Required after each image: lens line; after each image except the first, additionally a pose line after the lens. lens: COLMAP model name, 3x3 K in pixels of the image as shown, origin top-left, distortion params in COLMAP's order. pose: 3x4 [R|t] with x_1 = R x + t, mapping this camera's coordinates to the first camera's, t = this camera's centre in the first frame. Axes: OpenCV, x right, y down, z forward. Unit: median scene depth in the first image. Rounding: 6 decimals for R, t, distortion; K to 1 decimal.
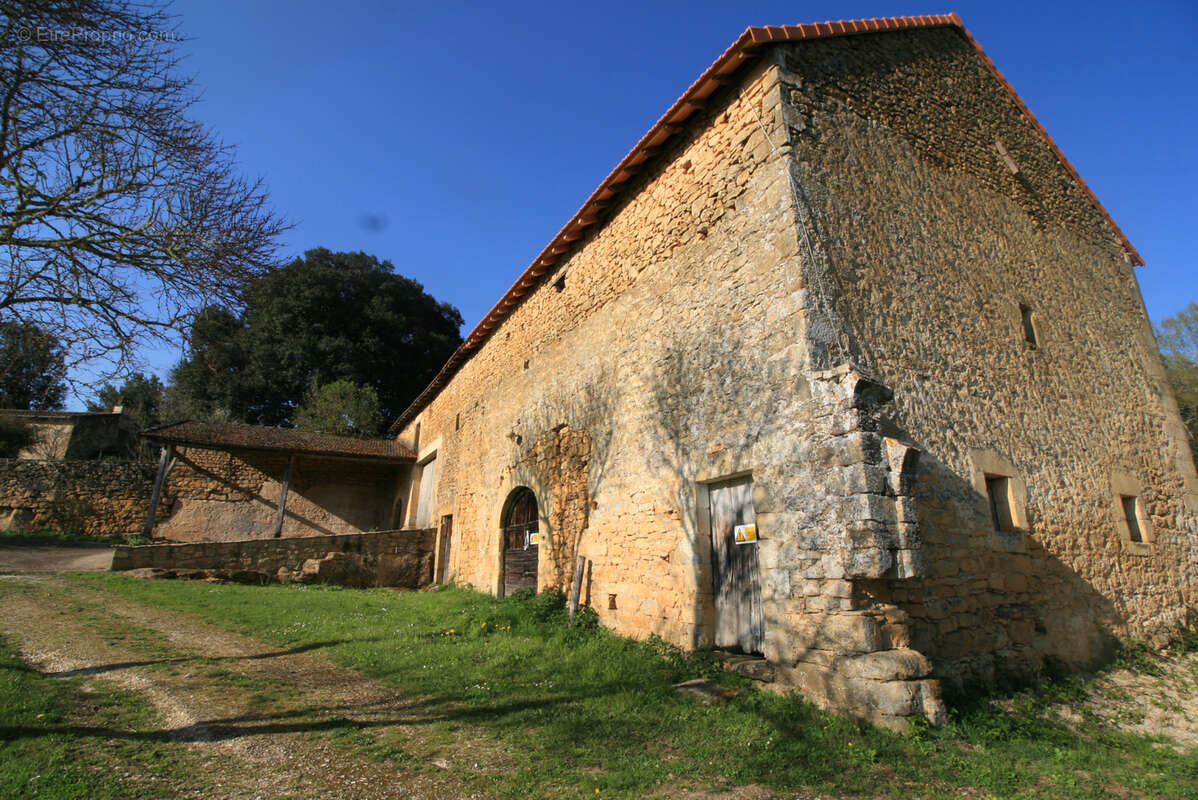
lens RADIAL K [[559.3, 0, 594.5], [0, 559.3, 398.6], [0, 0, 1]] dist [-0.003035, -0.010924]
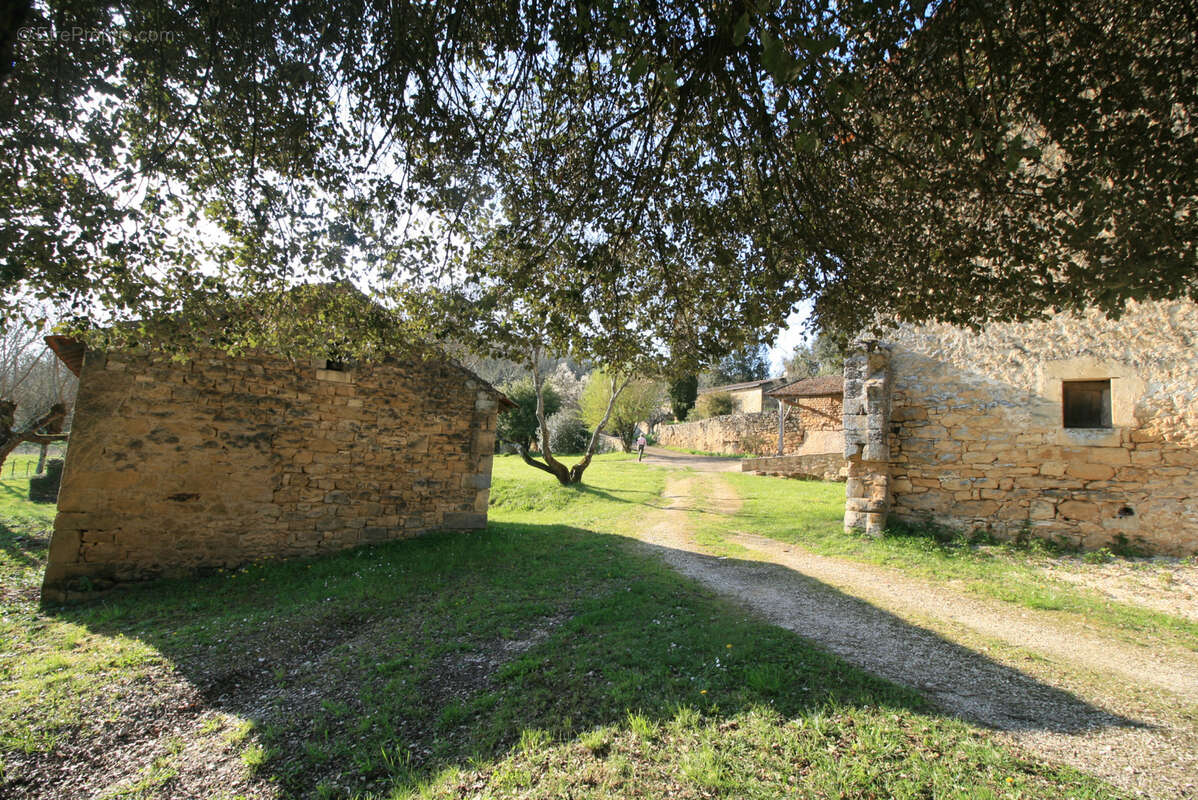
lens RADIAL K [[556.0, 0, 599.0], [0, 556.0, 400.0], [0, 0, 1]] dist [0.006070, -0.013255]
pose [[0.398067, -0.102886, -0.911568, 0.680688], [0.222429, 0.974864, -0.012899, -0.012078], [0.889982, -0.197624, 0.410946, -0.168293]]
